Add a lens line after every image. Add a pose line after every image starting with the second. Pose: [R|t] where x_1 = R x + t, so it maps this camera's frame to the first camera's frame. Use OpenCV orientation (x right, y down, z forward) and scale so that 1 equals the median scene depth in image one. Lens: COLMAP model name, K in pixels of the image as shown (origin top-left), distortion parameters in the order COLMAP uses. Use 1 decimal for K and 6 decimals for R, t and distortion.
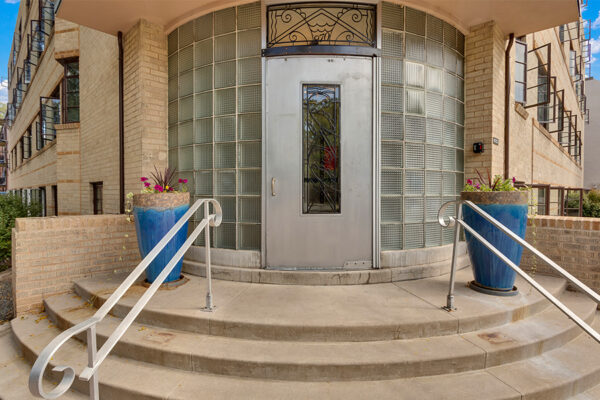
lens RADIAL K [[318.3, 0, 302.7], [0, 318.3, 196.6], [0, 0, 1]] dist [-0.002376, 0.000969]
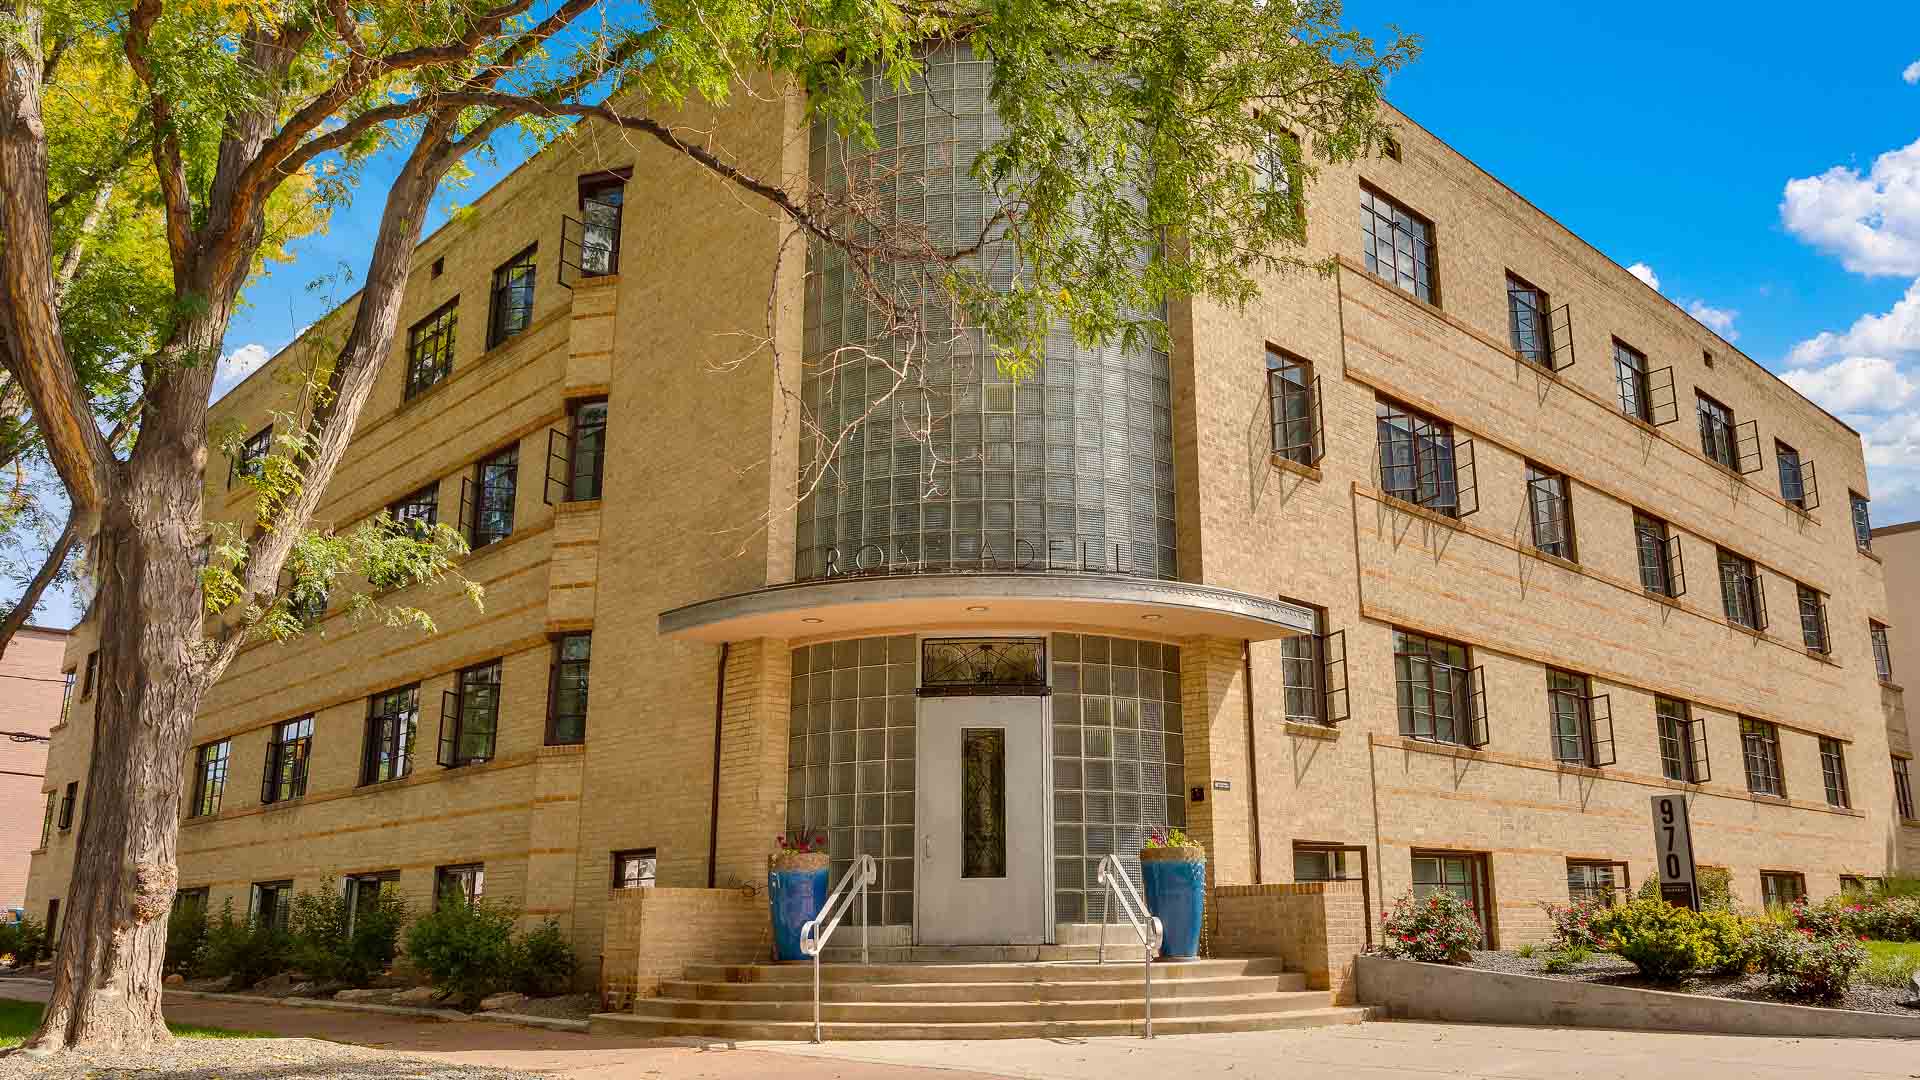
lens RADIAL K [[1475.6, 0, 1028.9], [0, 1475.6, 543.8], [0, 0, 1]] dist [0.001890, 0.002392]
pose [[0.999771, -0.012917, -0.017080, 0.241499], [0.007897, 0.963774, -0.266605, 0.229240], [0.019905, 0.266409, 0.963655, -2.849522]]
